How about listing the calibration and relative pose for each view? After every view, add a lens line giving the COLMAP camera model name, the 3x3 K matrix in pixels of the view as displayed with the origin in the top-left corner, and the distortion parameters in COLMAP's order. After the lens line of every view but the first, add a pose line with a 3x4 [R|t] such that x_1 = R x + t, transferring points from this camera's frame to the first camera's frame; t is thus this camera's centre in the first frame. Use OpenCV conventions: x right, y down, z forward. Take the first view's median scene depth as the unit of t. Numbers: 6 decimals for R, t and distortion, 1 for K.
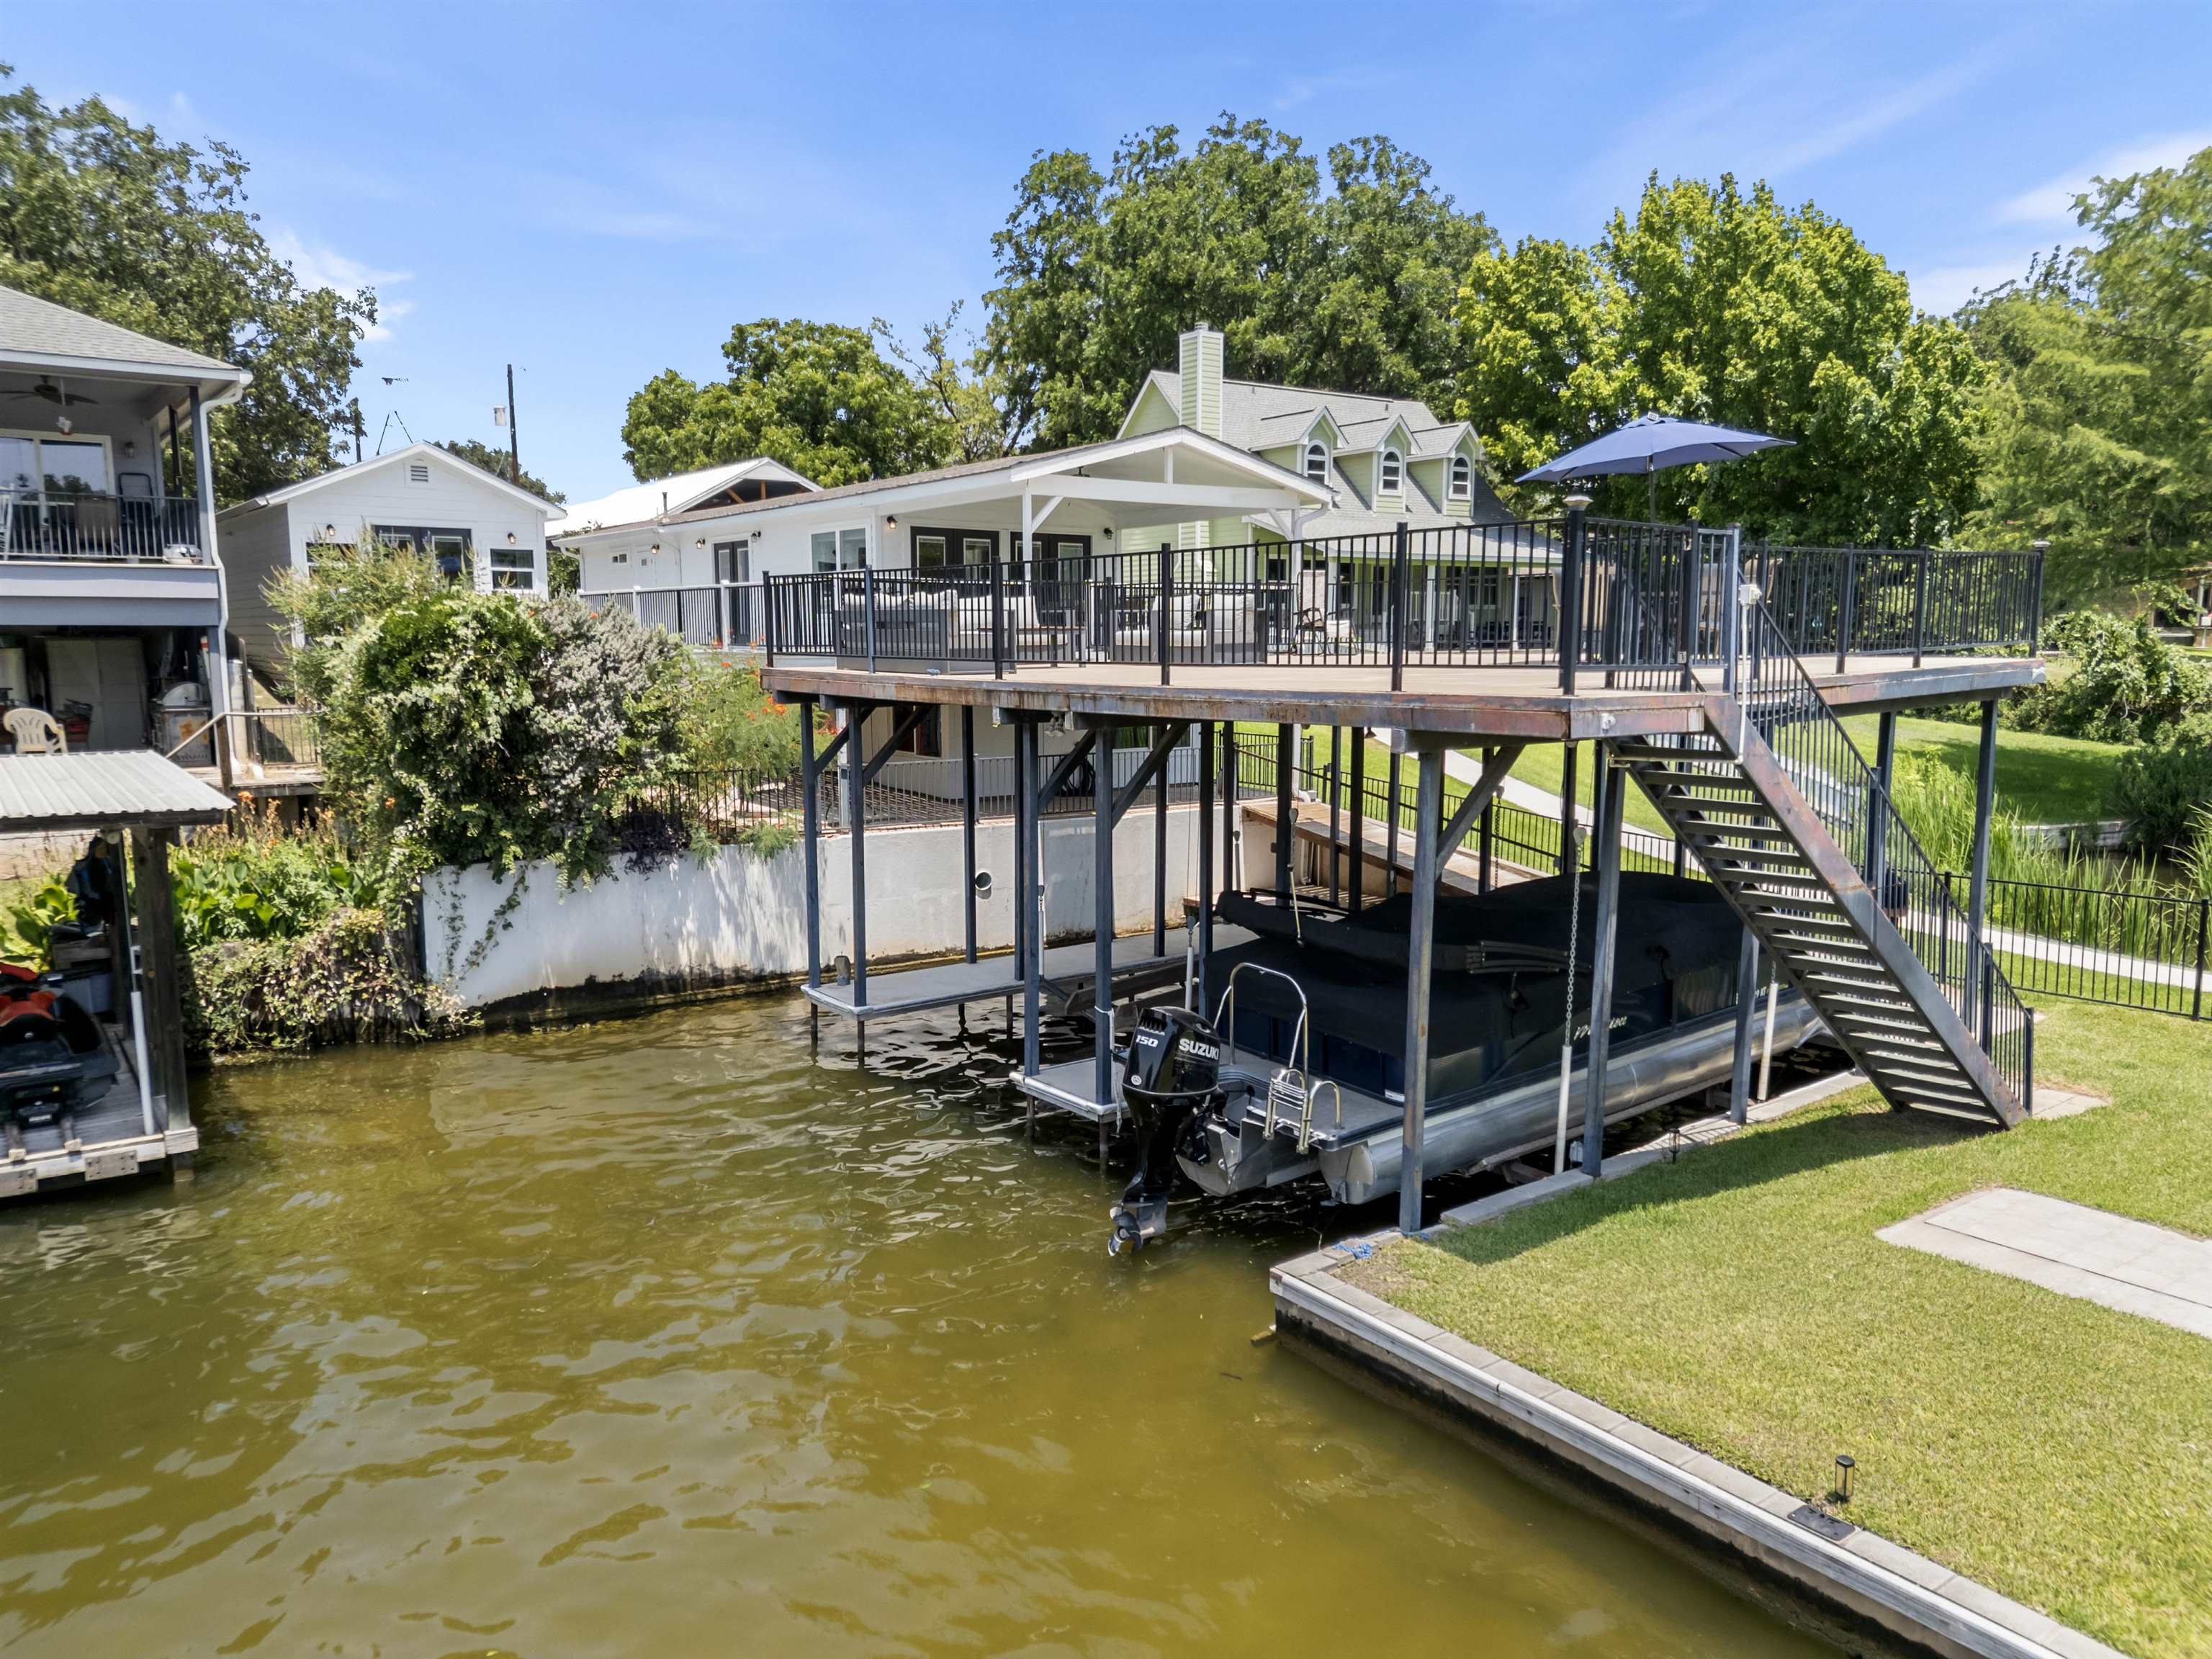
lens RADIAL K [[1540.5, 0, 1109.7], [0, 1540.5, 831.9], [0, 0, 1]] dist [0.024955, -0.009044]
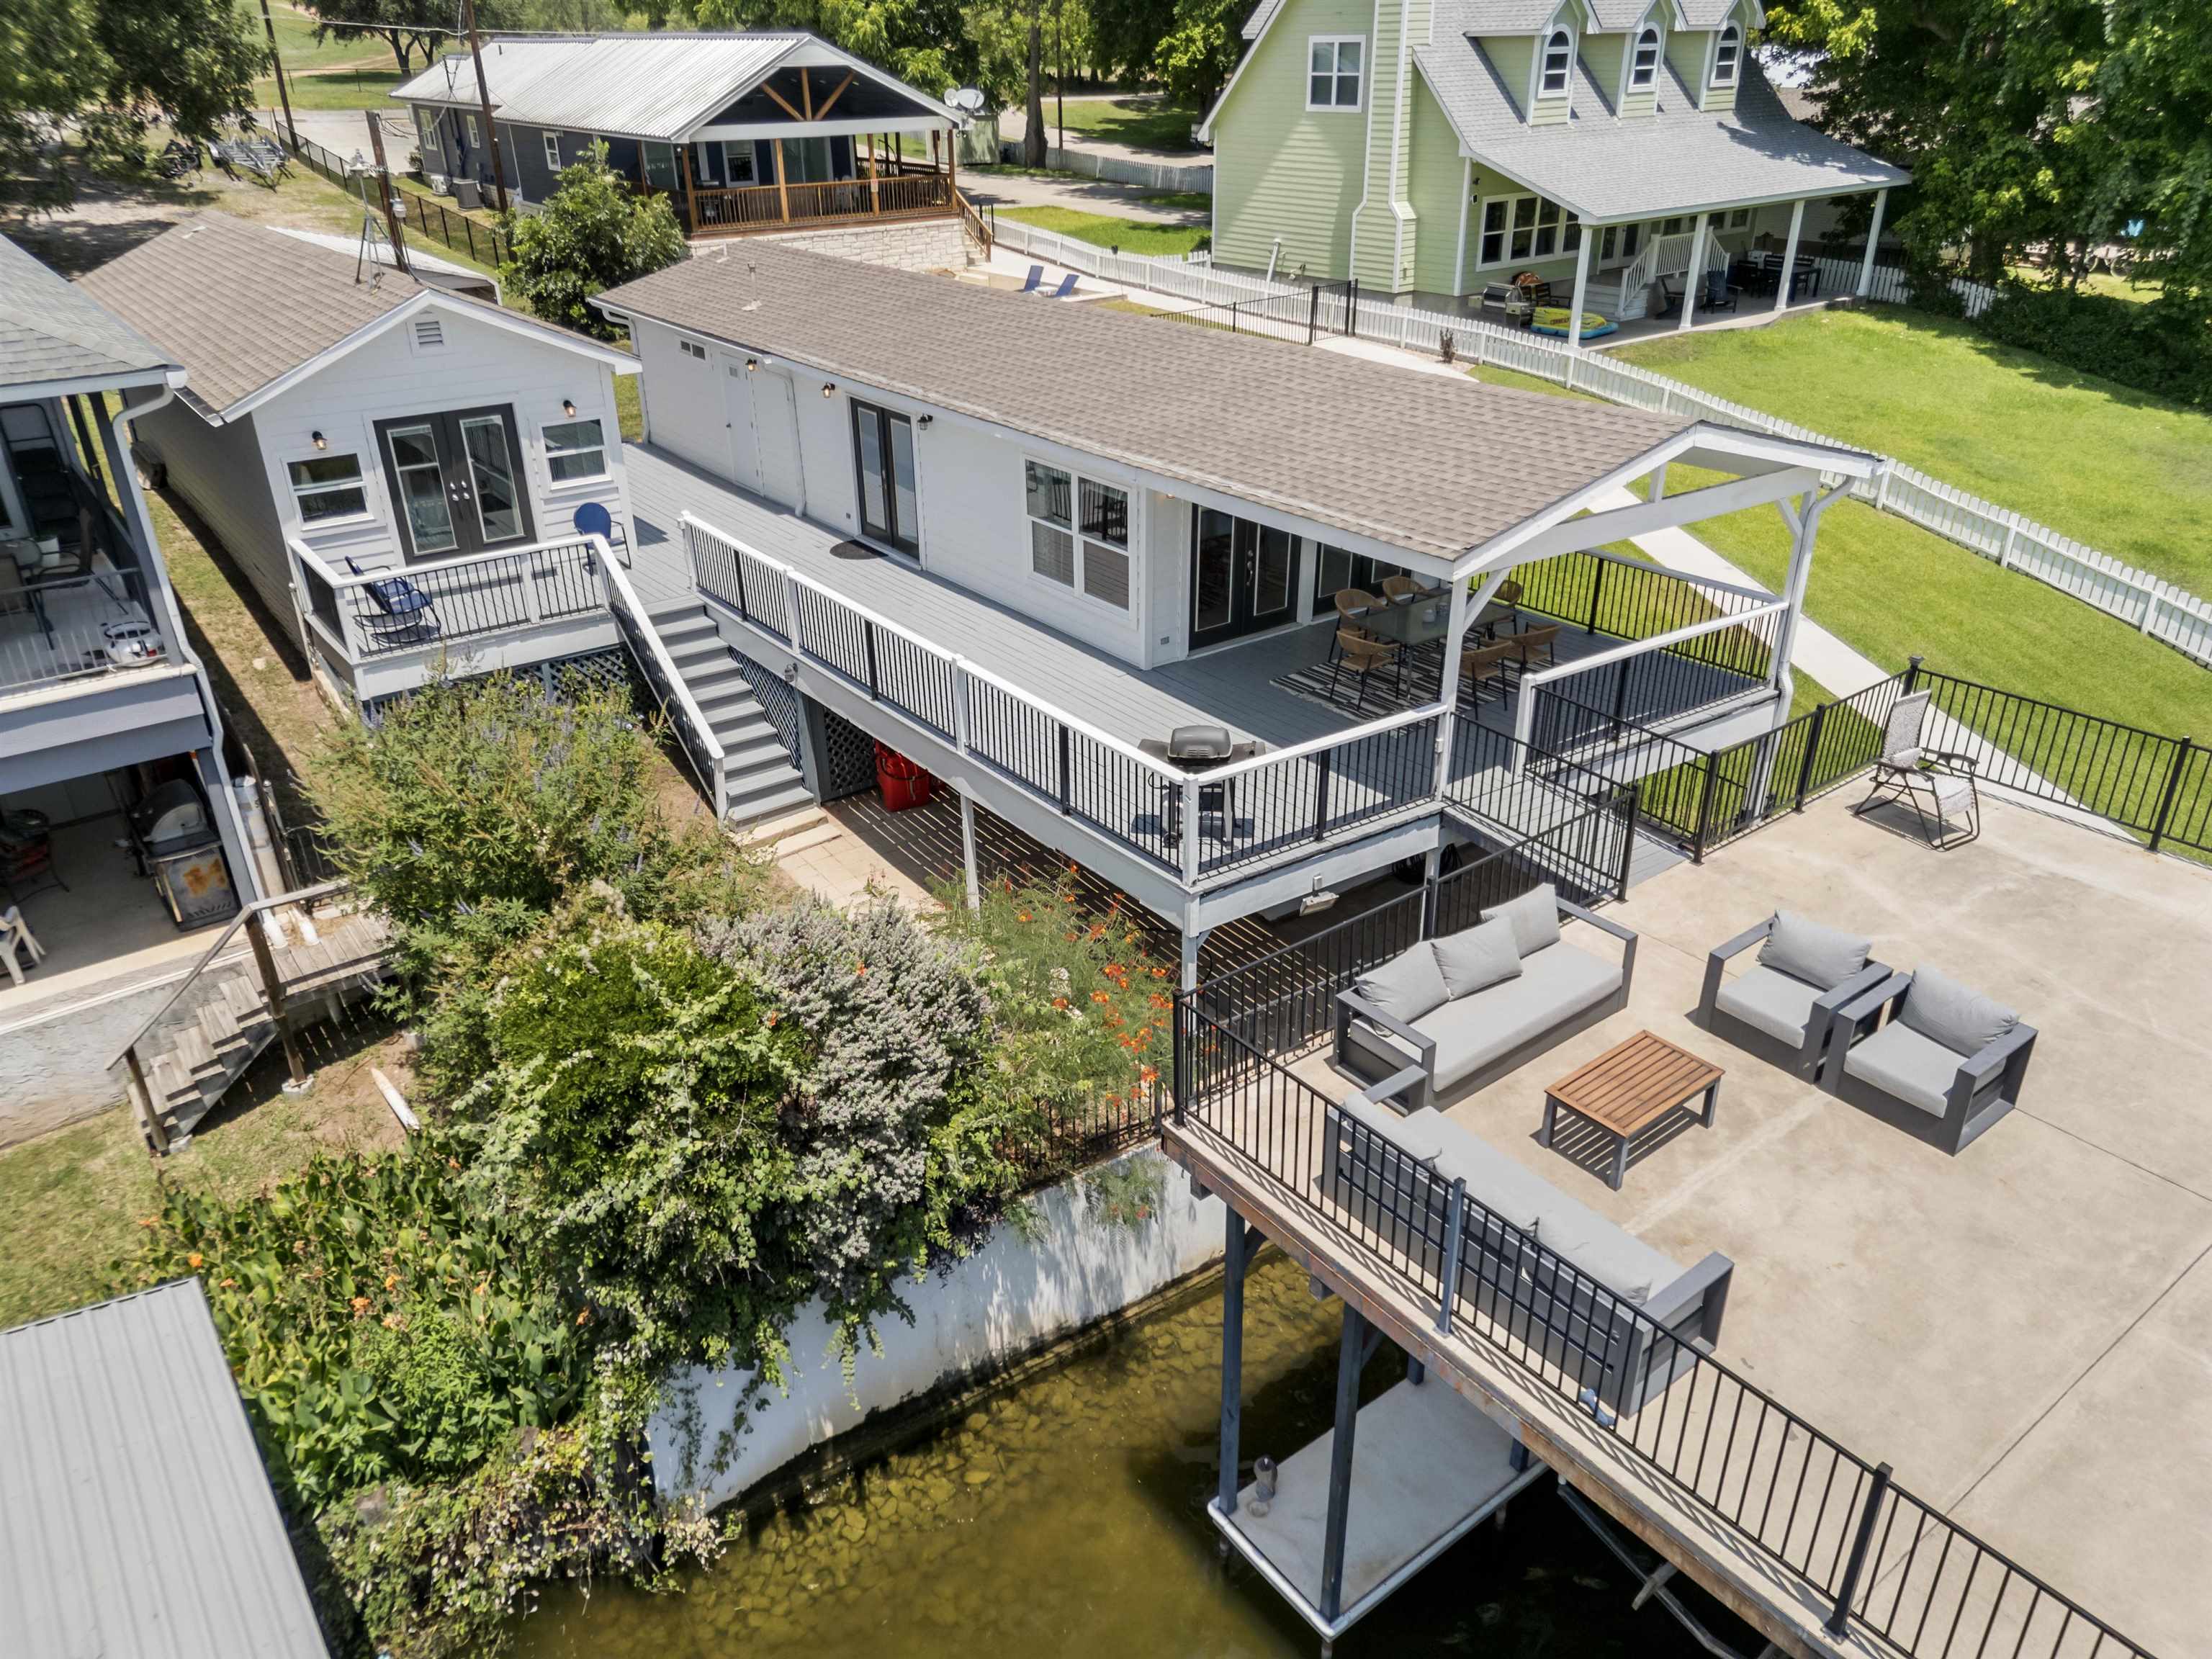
lens RADIAL K [[1540.5, 0, 1102.4], [0, 1540.5, 826.1], [0, 0, 1]] dist [0.024955, -0.009044]
pose [[0.999894, -0.013501, -0.005376, -0.184441], [0.014524, 0.940453, 0.339613, -0.313804], [0.000471, -0.339655, 0.940550, 0.353636]]
